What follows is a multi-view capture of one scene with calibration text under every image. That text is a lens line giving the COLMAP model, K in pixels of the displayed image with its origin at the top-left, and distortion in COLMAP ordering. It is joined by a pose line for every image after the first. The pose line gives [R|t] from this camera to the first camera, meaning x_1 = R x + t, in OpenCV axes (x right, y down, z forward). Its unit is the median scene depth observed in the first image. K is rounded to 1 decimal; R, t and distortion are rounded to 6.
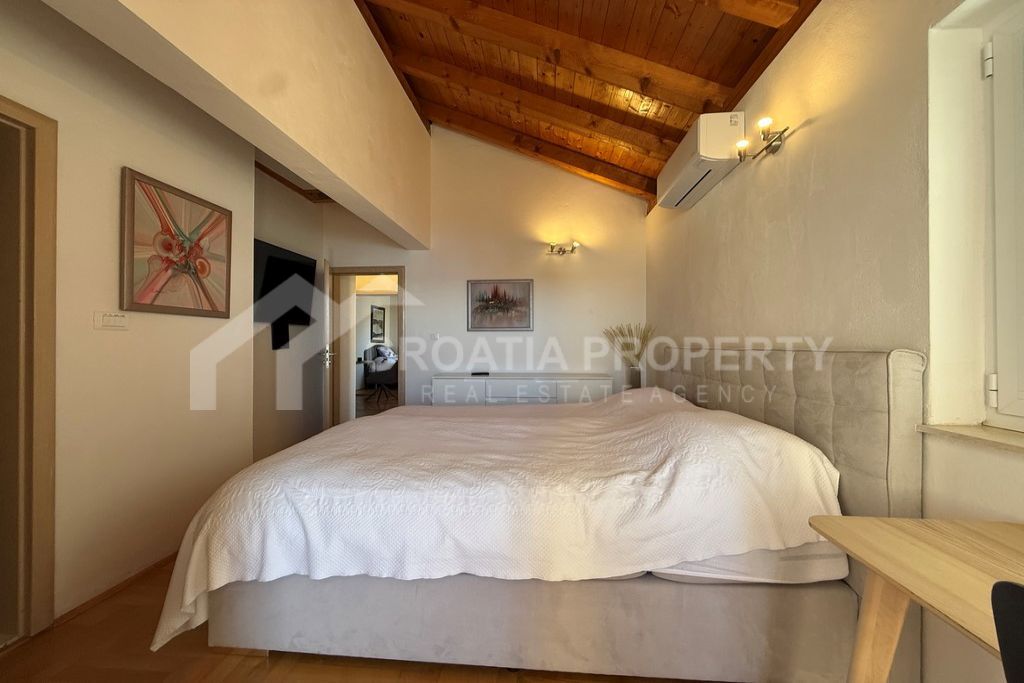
lens RADIAL K [[406.6, 0, 512.0], [0, 406.6, 341.5], [0, 0, 1]] dist [-0.000494, -0.000298]
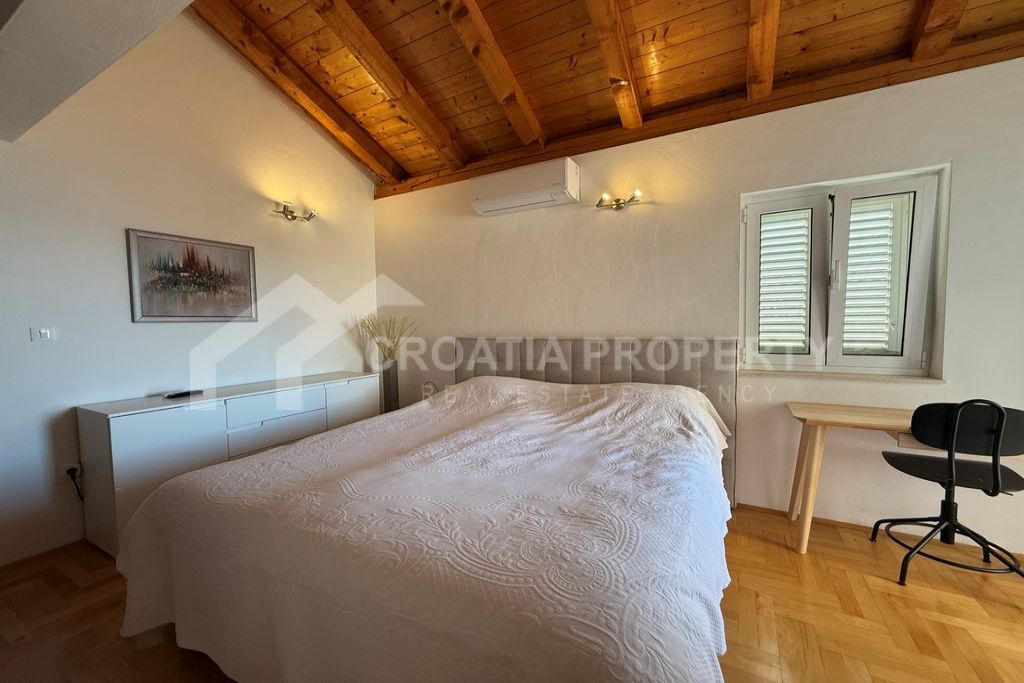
lens RADIAL K [[406.6, 0, 512.0], [0, 406.6, 341.5], [0, 0, 1]] dist [-0.000494, -0.000298]
pose [[0.420999, -0.045063, 0.905941, -0.412602], [0.009692, 0.998932, 0.045184, -0.020119], [-0.907009, -0.010242, 0.420986, 0.319887]]
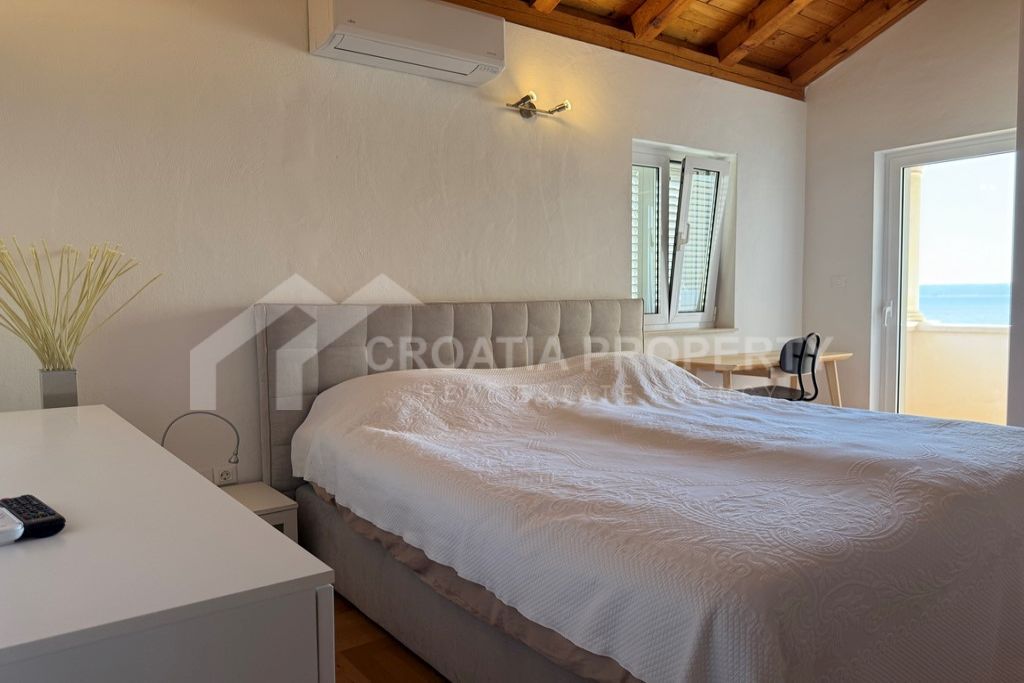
lens RADIAL K [[727.0, 0, 512.0], [0, 727.0, 341.5], [0, 0, 1]] dist [0.004627, 0.000954]
pose [[-0.655462, -0.043862, 0.753953, -0.358608], [0.006961, 0.997919, 0.064107, 0.000740], [-0.755196, 0.047268, -0.653792, 1.032188]]
